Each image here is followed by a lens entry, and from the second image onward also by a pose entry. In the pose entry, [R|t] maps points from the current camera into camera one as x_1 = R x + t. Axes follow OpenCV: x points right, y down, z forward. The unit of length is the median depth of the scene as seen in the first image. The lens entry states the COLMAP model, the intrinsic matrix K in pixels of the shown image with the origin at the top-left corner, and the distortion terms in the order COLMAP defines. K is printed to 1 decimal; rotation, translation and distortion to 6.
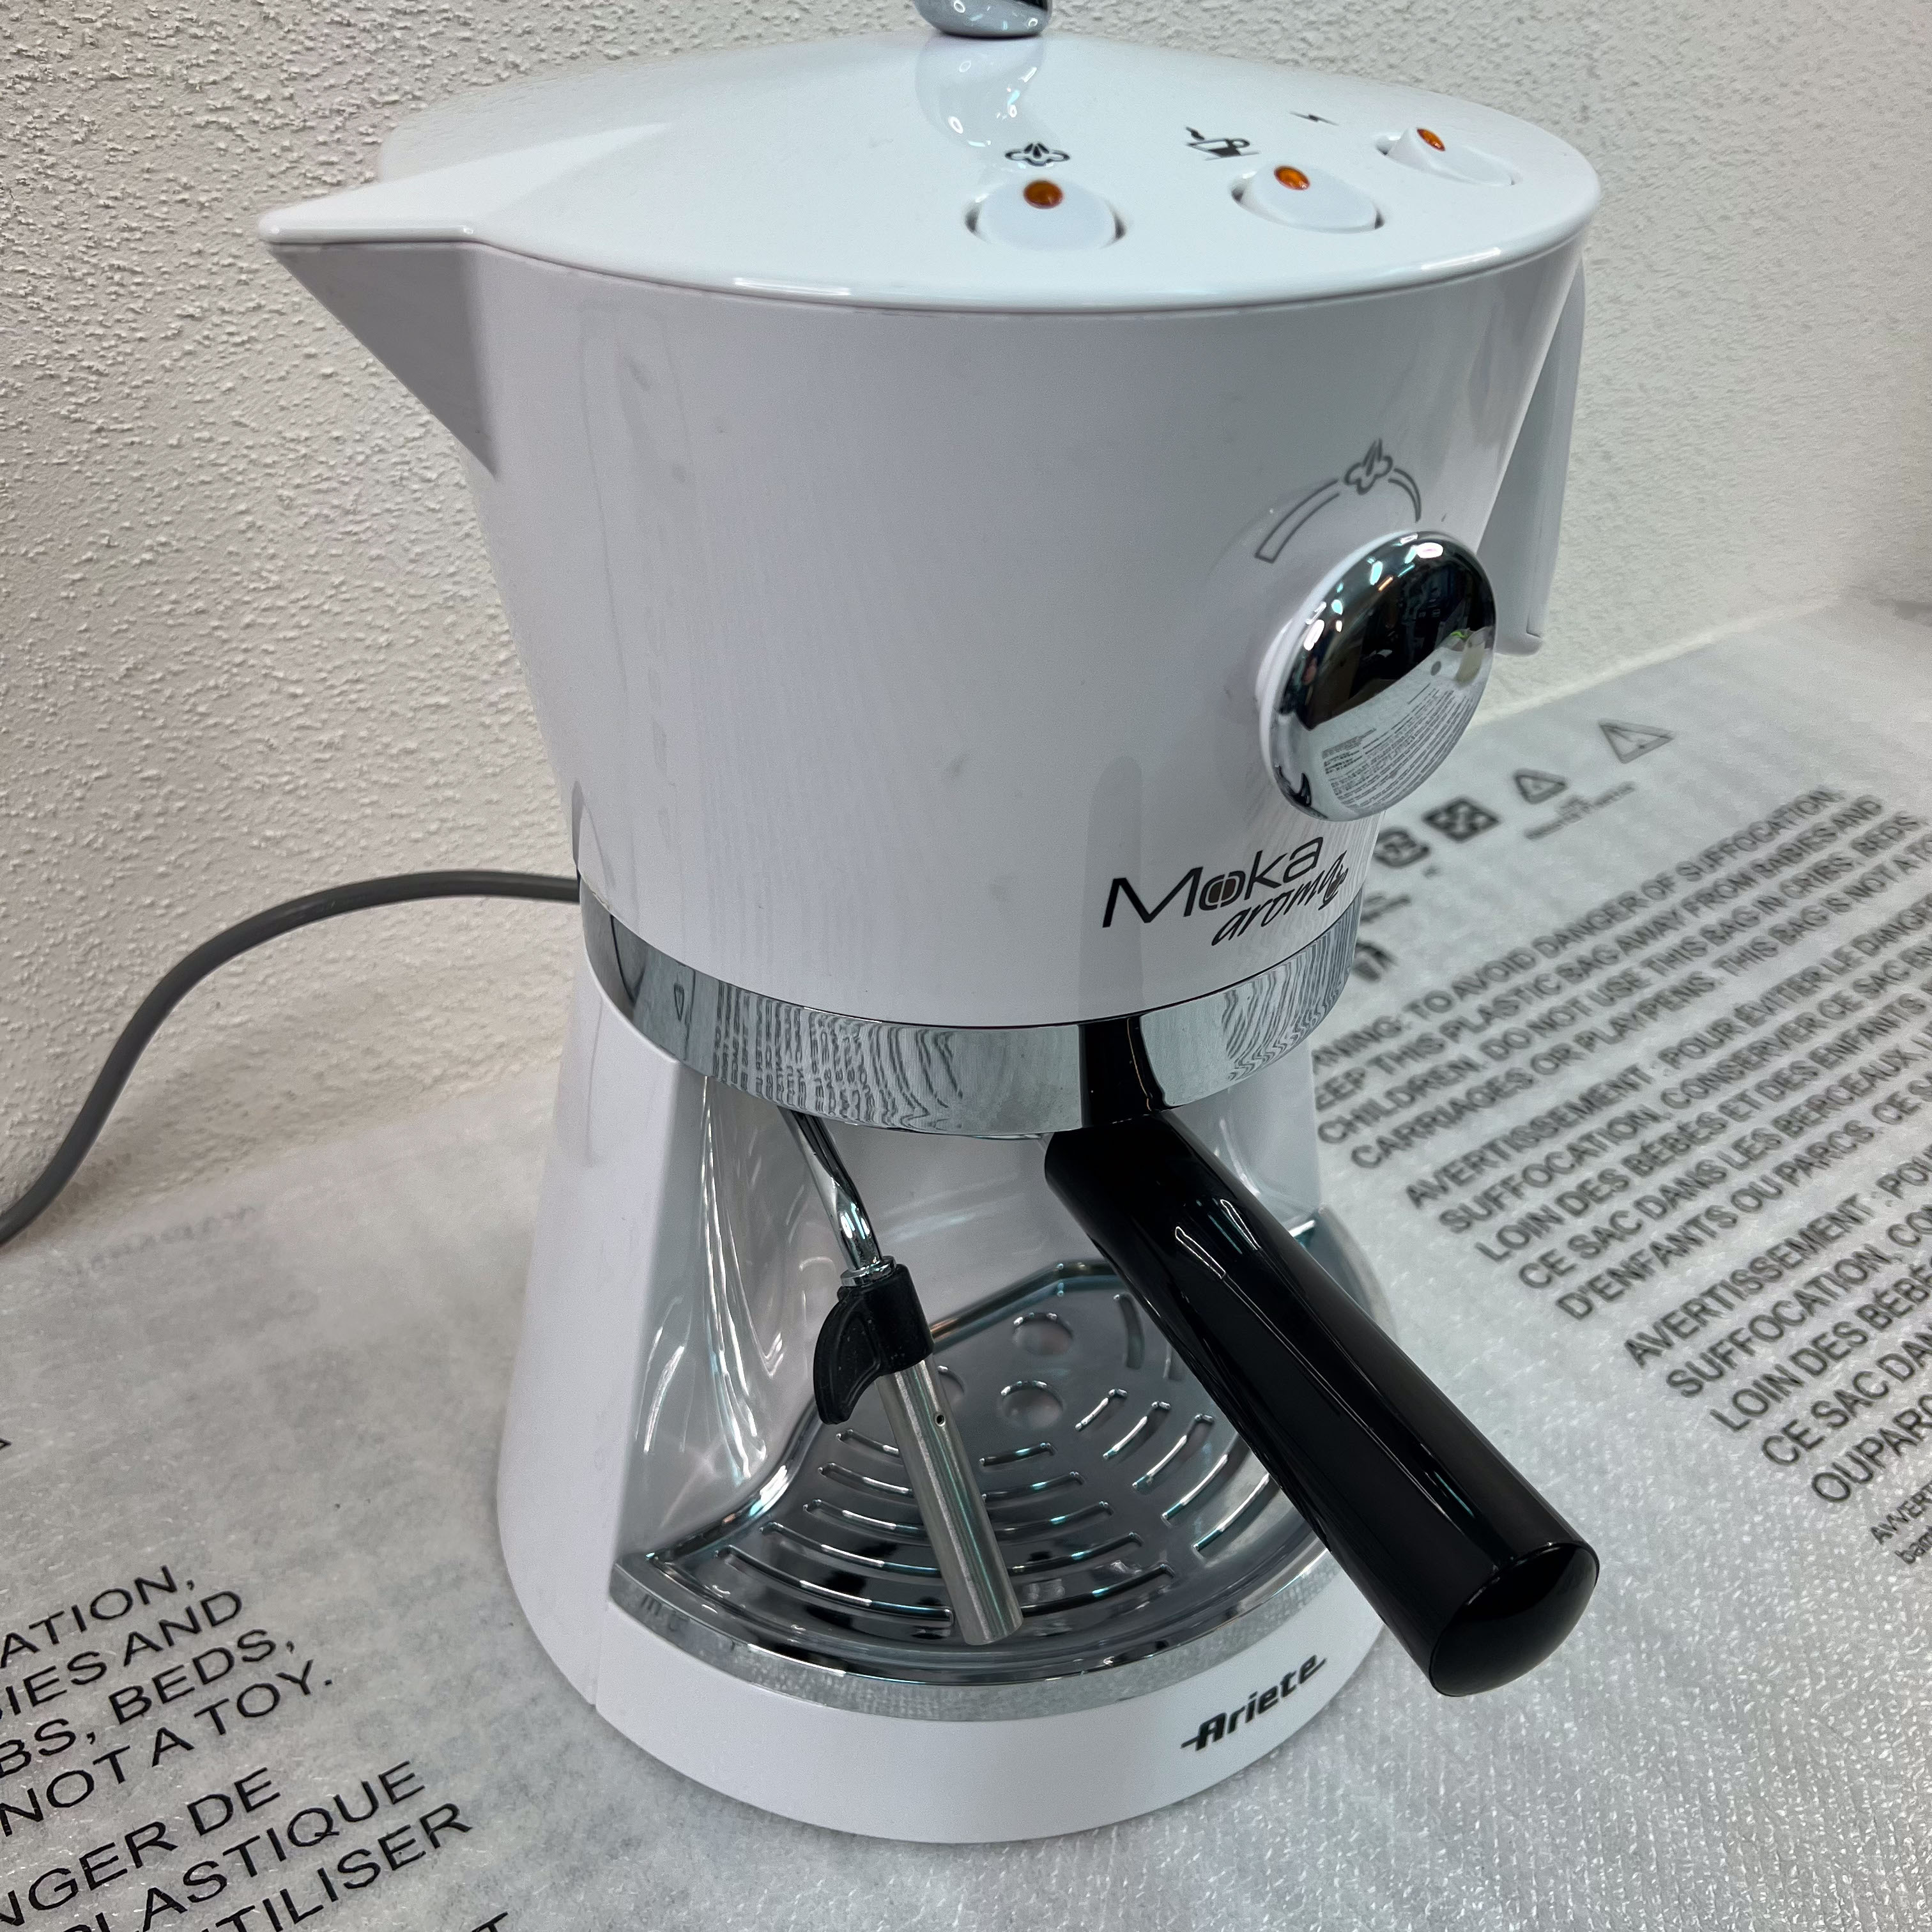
lens RADIAL K [[2064.6, 0, 983.7], [0, 2064.6, 967.7], [0, 0, 1]] dist [-0.002026, 0.000000]
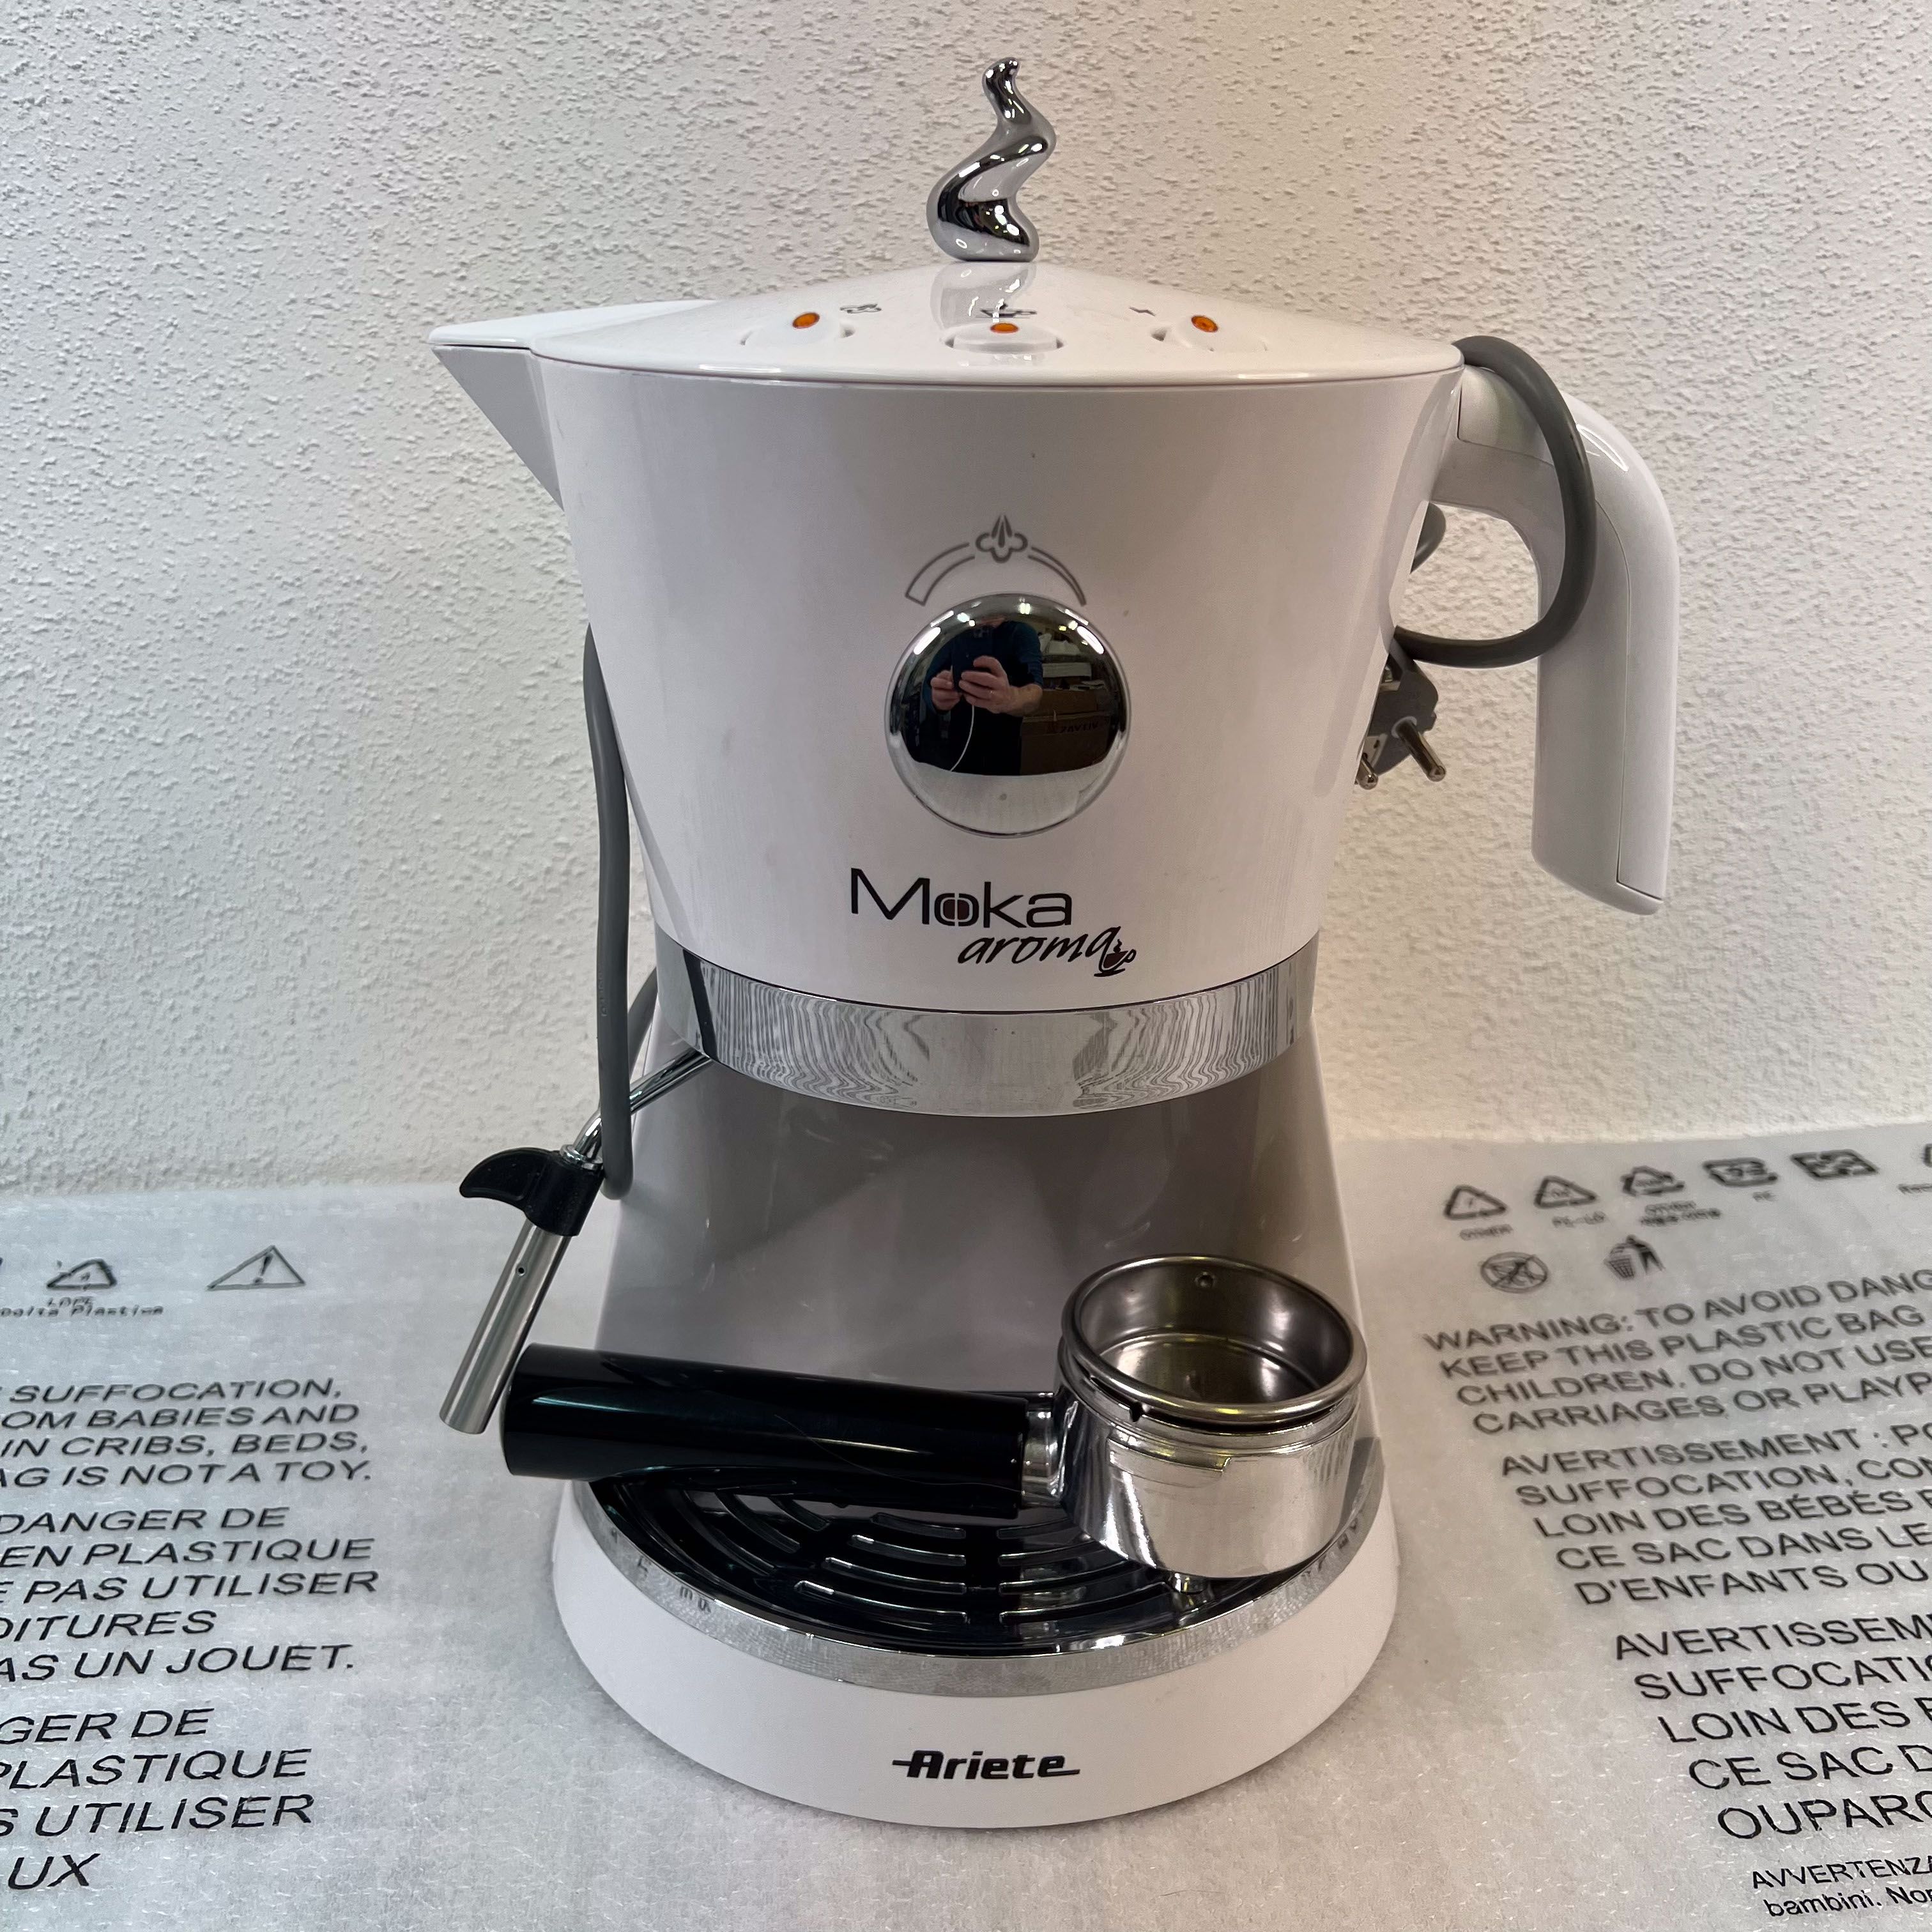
lens RADIAL K [[2064.6, 0, 968.5], [0, 2064.6, 990.2], [0, 0, 1]] dist [-0.002026, 0.000000]
pose [[0.859271, 0.165433, -0.484030, 0.545457], [-0.266179, 0.952659, -0.146931, 0.139559], [0.436808, 0.255092, 0.862628, -0.019605]]
